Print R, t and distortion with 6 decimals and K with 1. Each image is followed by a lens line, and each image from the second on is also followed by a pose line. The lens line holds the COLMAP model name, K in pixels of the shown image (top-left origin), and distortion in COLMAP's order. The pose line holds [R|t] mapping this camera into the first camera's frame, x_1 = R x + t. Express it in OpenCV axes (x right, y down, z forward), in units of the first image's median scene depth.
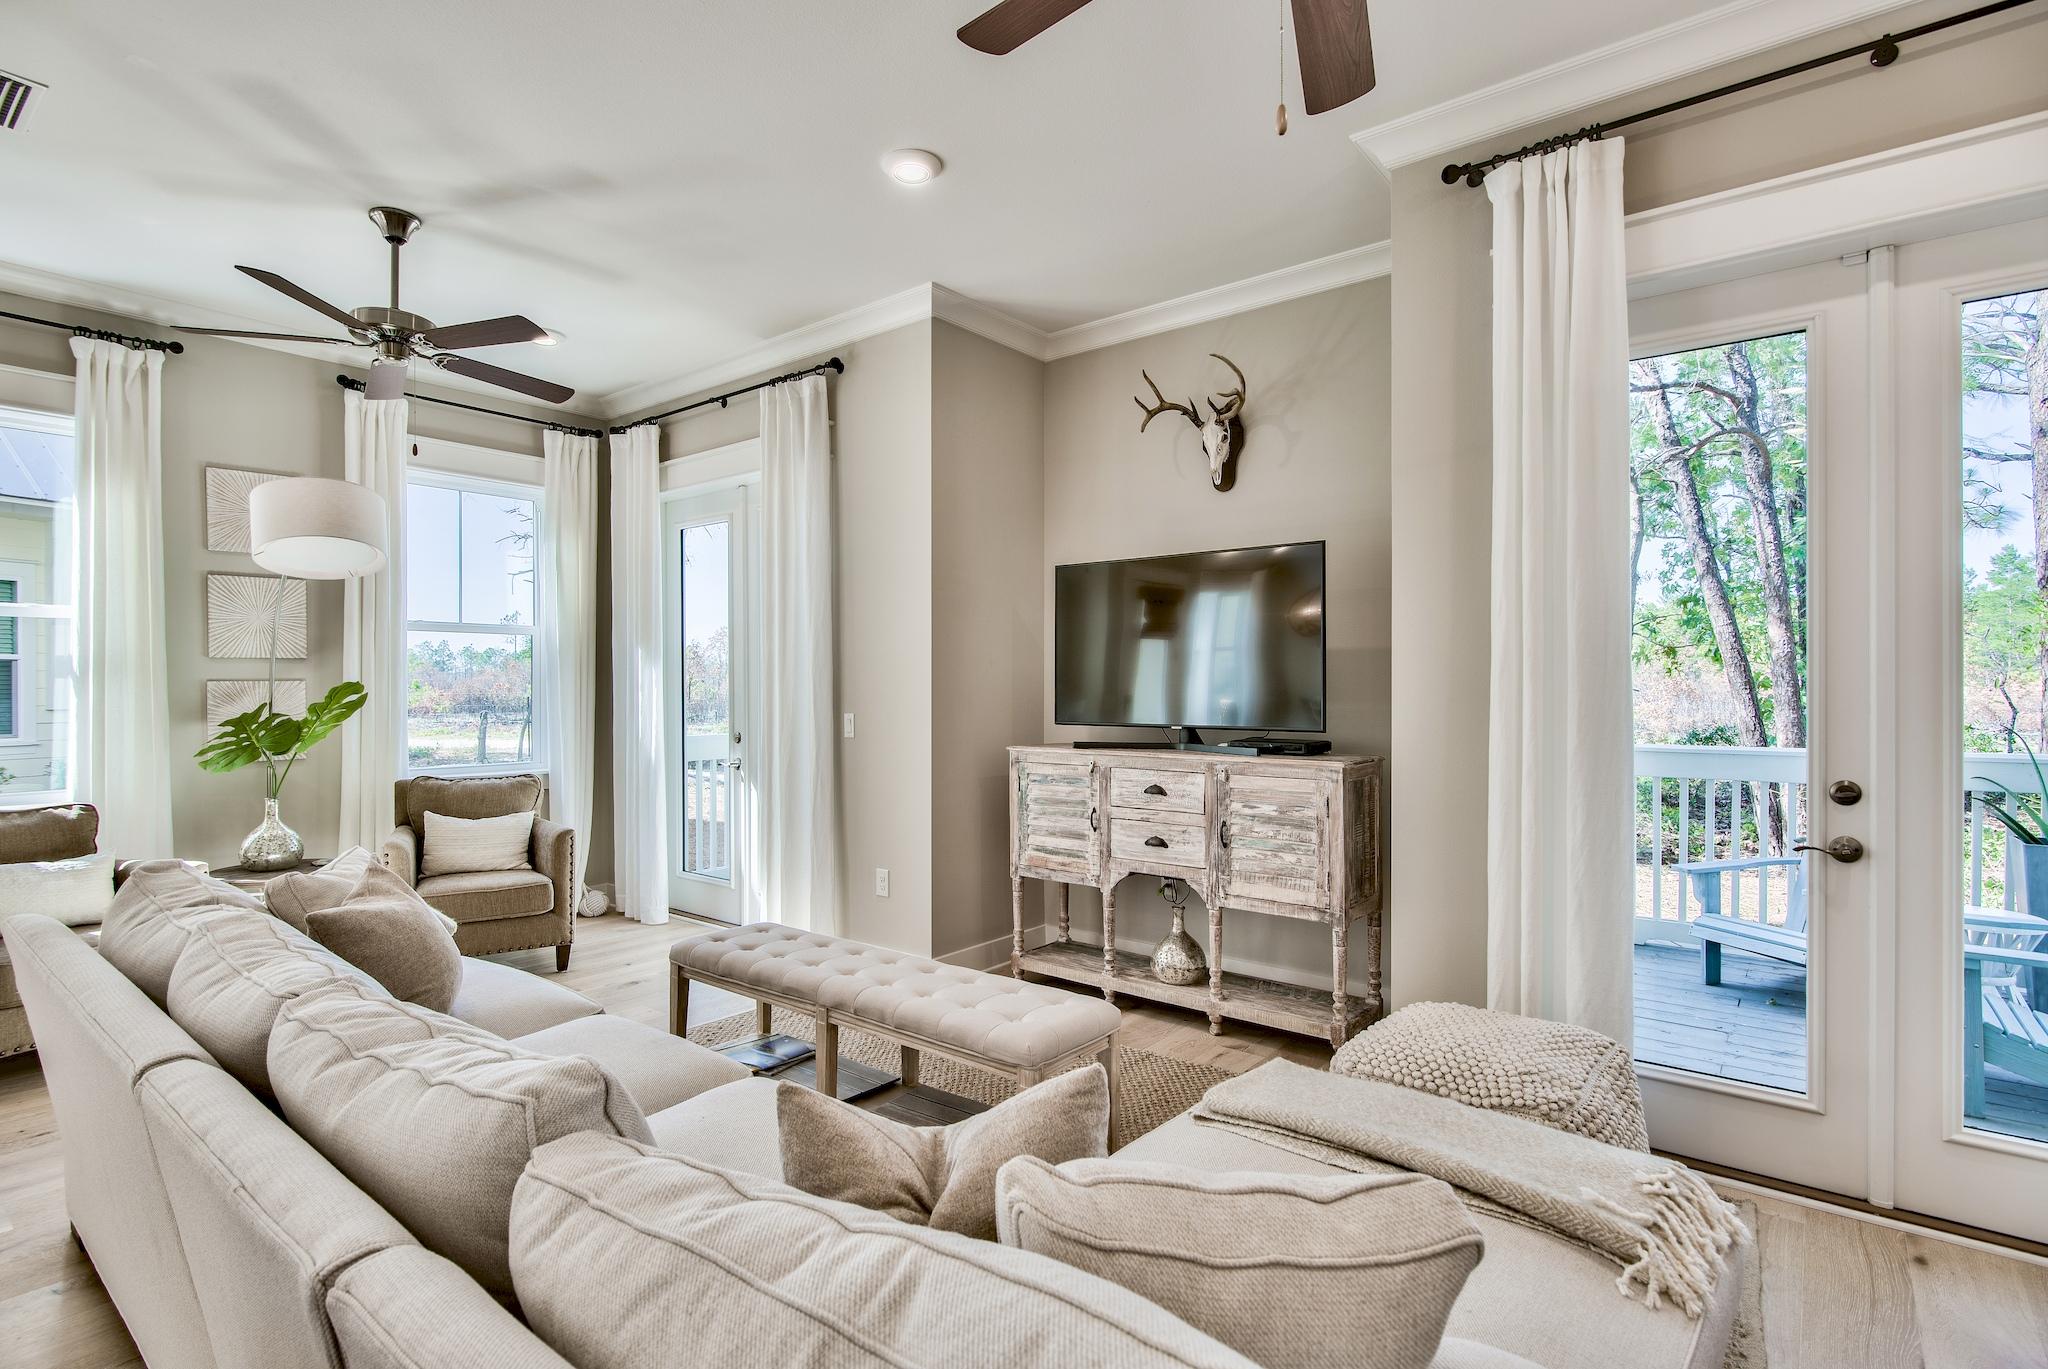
lens RADIAL K [[997.6, 0, 1015.2], [0, 997.6, 687.7], [0, 0, 1]] dist [-0.000325, -0.001111]
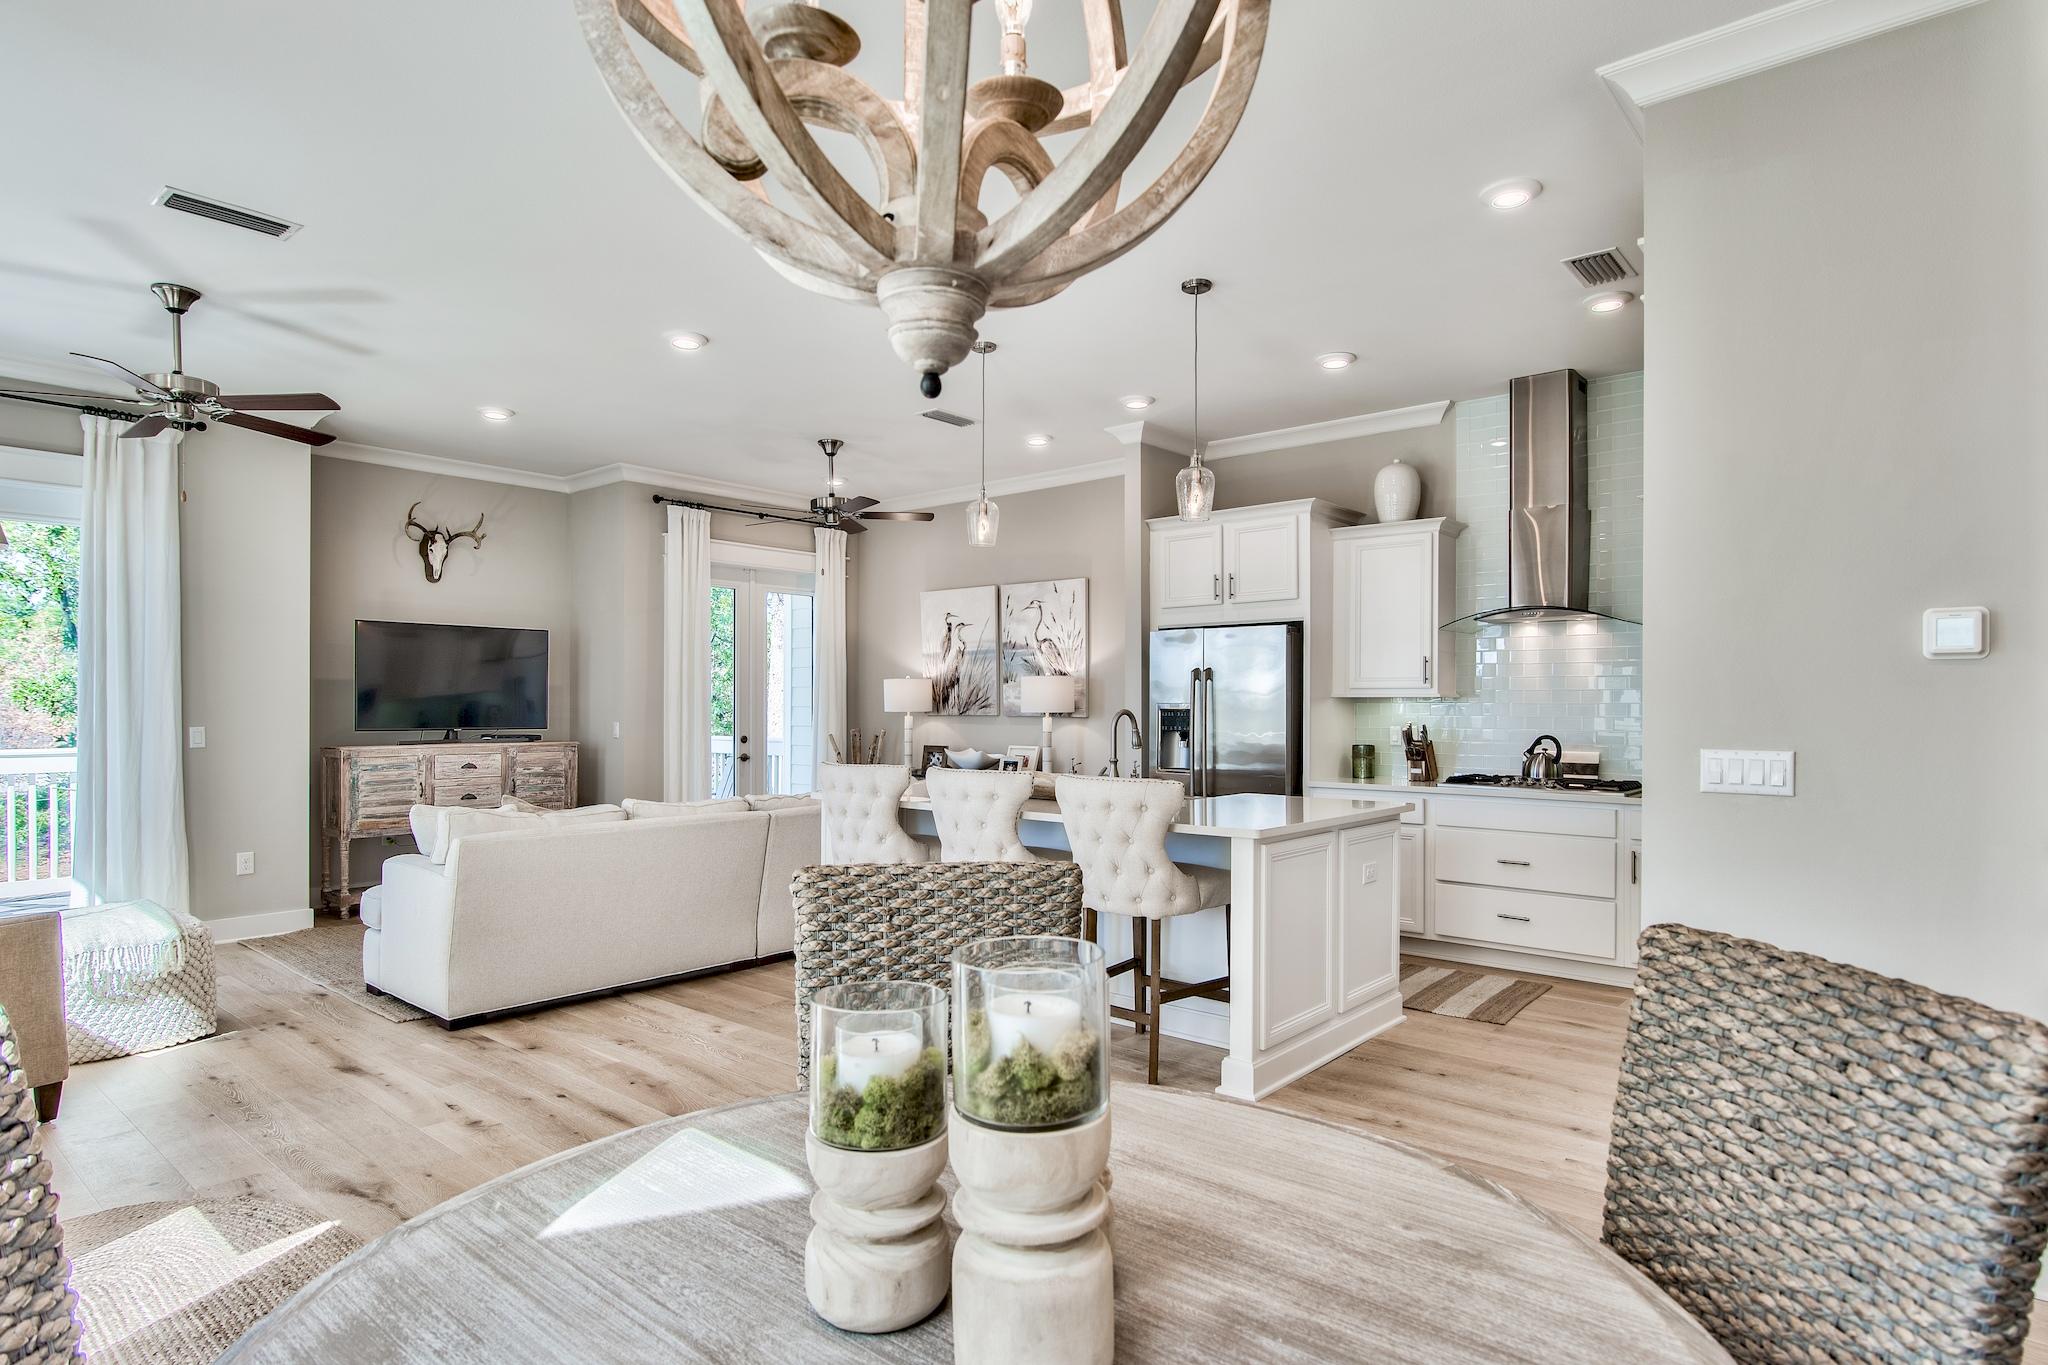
lens RADIAL K [[1104.1, 0, 1060.9], [0, 1104.1, 703.9], [0, 0, 1]] dist [-0.006214, -0.002278]
pose [[0.004334, 0.004664, 0.999980, -1.634036], [0.000412, 0.999989, -0.004666, 0.006101], [-0.999991, 0.000432, 0.004332, -0.010973]]
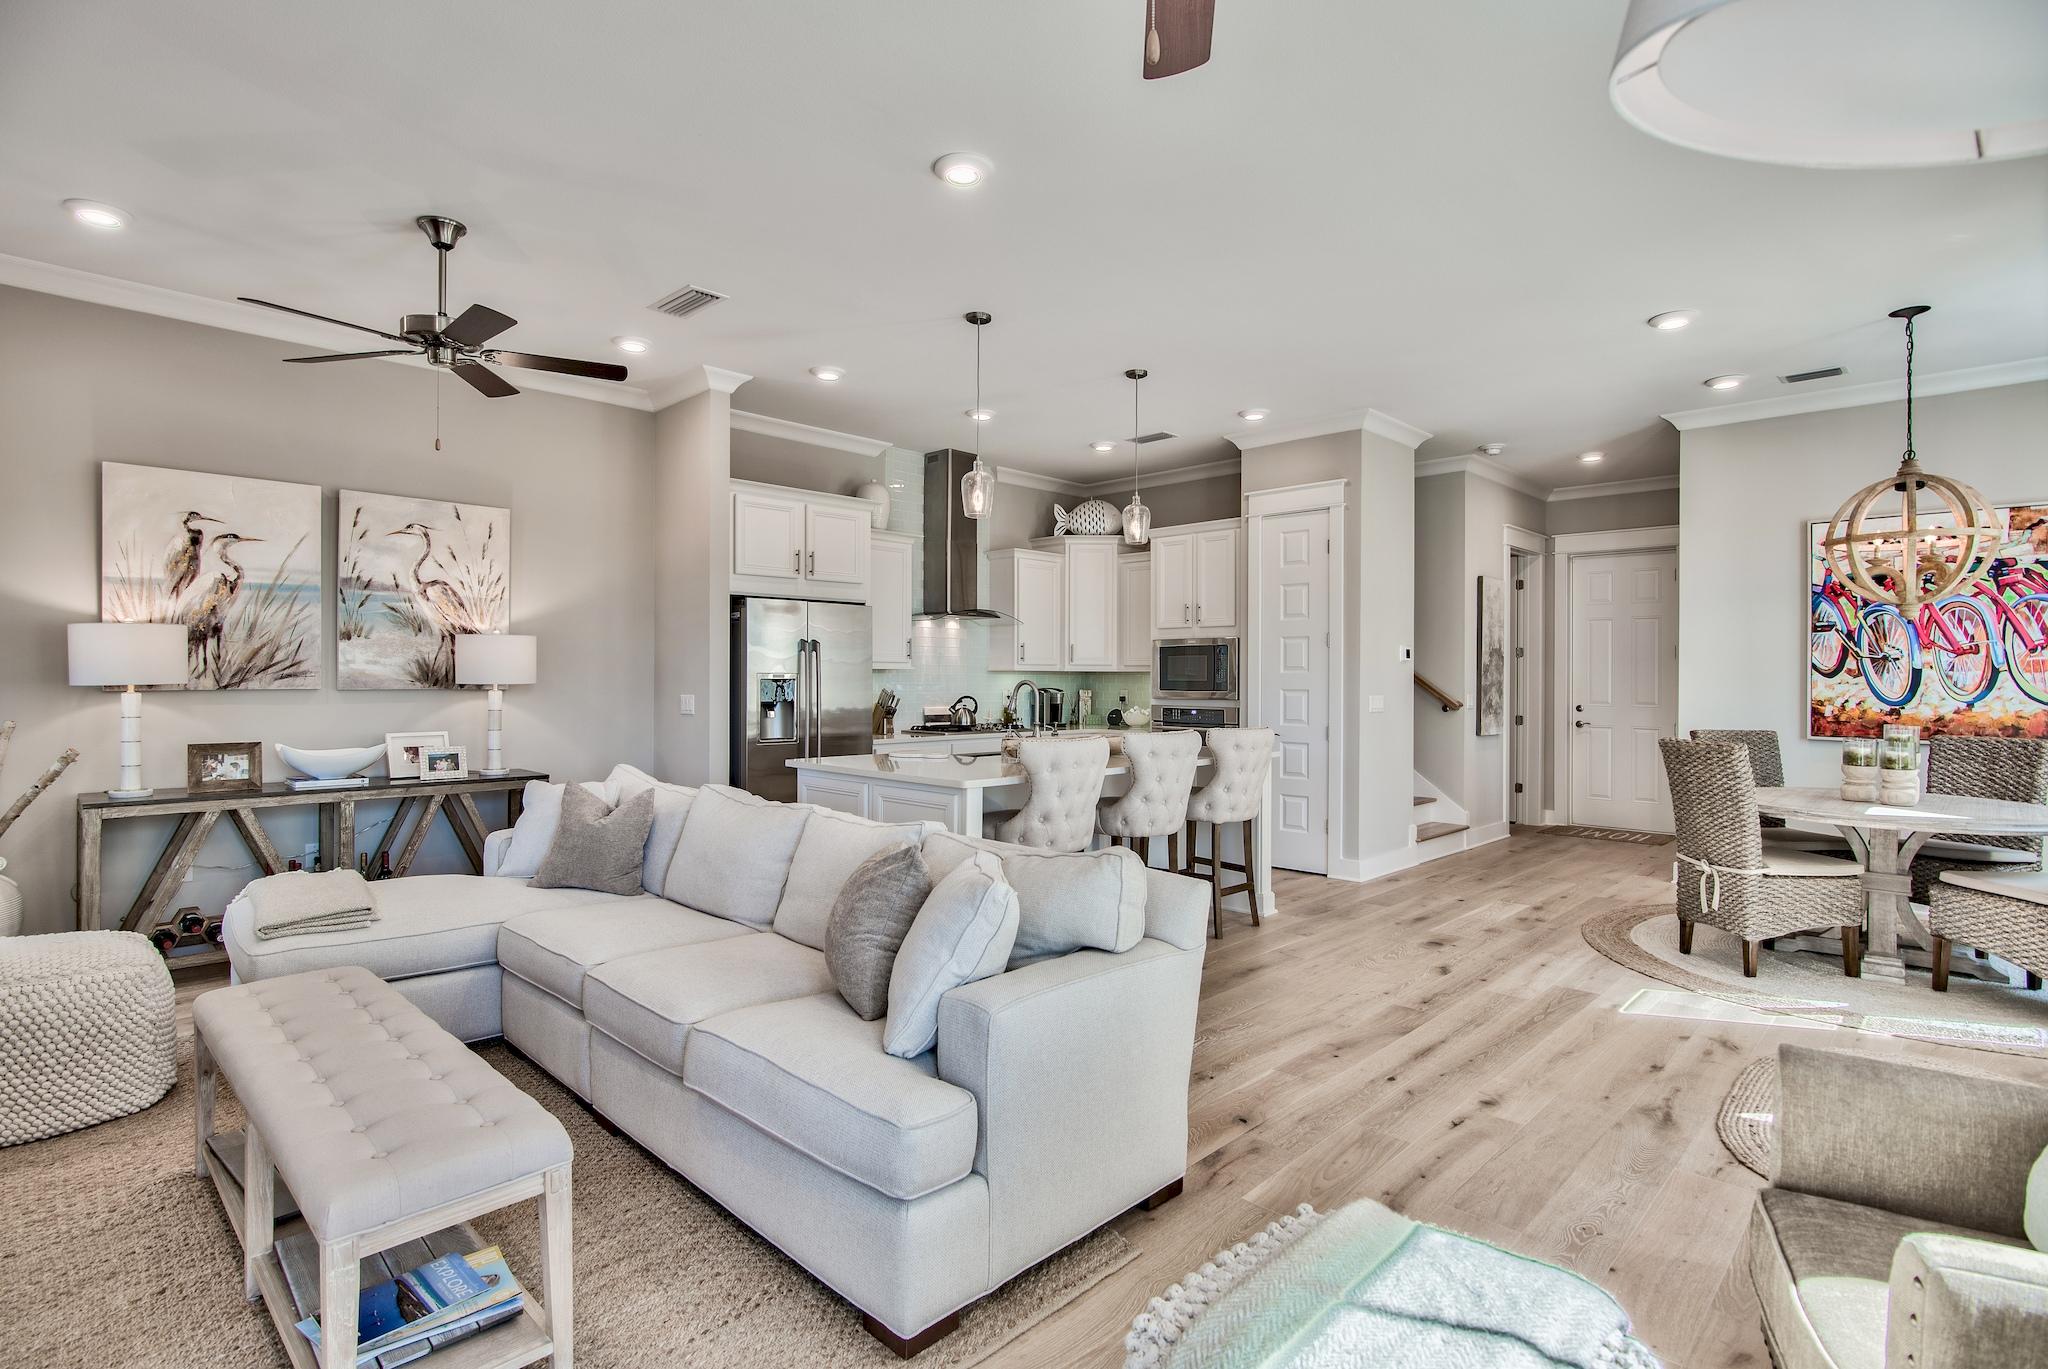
lens RADIAL K [[989.2, 0, 1009.5], [0, 989.2, 678.6], [0, 0, 1]] dist [0.000512, -0.000124]
pose [[-0.994583, -0.002606, 0.103911, -0.512877], [-0.002119, 0.999986, 0.004795, -0.002263], [-0.103922, 0.004549, -0.994575, 1.219797]]
